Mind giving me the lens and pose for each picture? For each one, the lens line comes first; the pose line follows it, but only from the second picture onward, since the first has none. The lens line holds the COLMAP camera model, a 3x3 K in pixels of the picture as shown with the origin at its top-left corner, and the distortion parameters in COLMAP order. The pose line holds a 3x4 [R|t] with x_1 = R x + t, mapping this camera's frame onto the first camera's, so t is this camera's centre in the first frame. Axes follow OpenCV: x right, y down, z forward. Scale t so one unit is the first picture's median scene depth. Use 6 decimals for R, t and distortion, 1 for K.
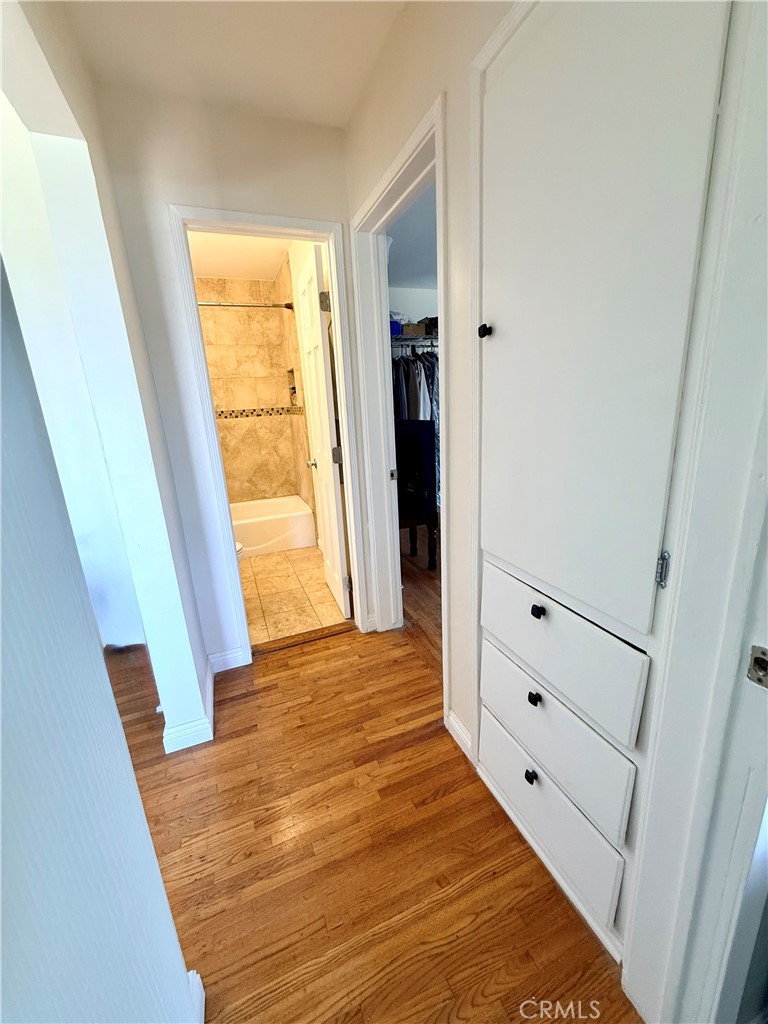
lens RADIAL K [[411.0, 0, 385.4], [0, 411.0, 509.1], [0, 0, 1]] dist [0.001874, -0.000146]
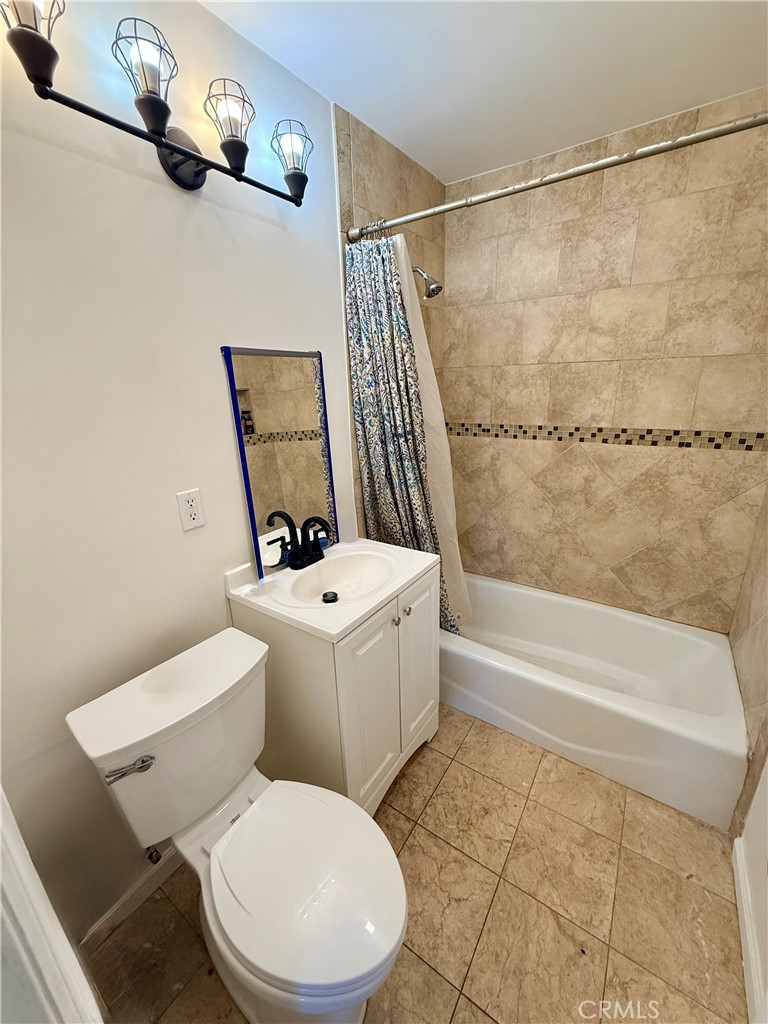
lens RADIAL K [[411.0, 0, 385.4], [0, 411.0, 509.1], [0, 0, 1]] dist [0.001874, -0.000146]
pose [[0.557486, 0.283330, -0.780342, -0.262602], [-0.213104, 0.957303, 0.195338, -0.380536], [0.802369, 0.057396, 0.594062, 1.031783]]
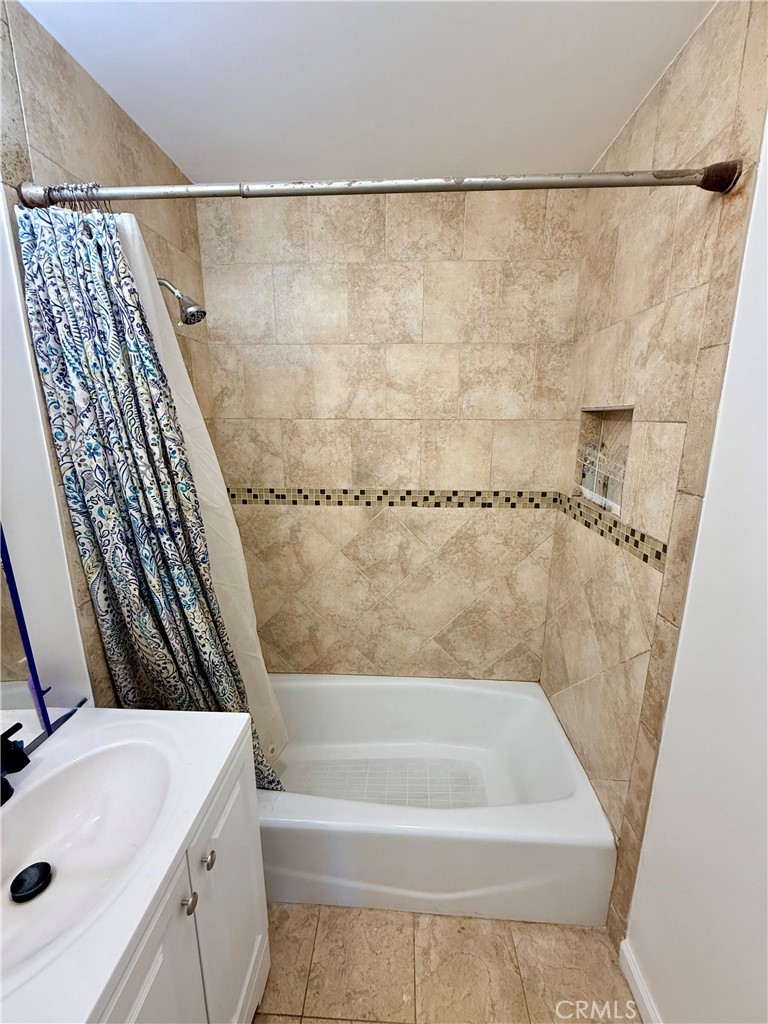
lens RADIAL K [[411.0, 0, 385.4], [0, 411.0, 509.1], [0, 0, 1]] dist [0.001874, -0.000146]
pose [[0.905297, 0.147409, -0.398382, -0.486888], [-0.157421, 0.987502, 0.007665, -0.444103], [0.394533, 0.055775, 0.917187, 1.182062]]
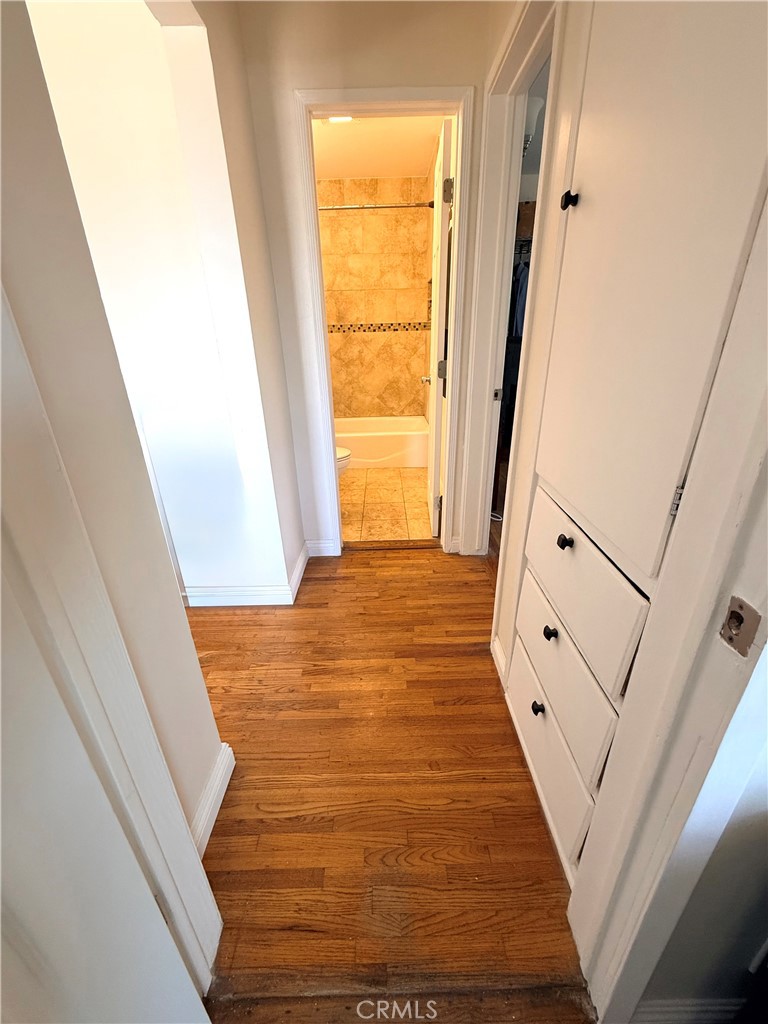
lens RADIAL K [[411.0, 0, 385.4], [0, 411.0, 509.1], [0, 0, 1]] dist [0.001874, -0.000146]
pose [[0.928485, 0.175026, -0.327539, 0.152383], [-0.118862, 0.975636, 0.184407, 0.031157], [0.351835, -0.132287, 0.926667, 0.018955]]
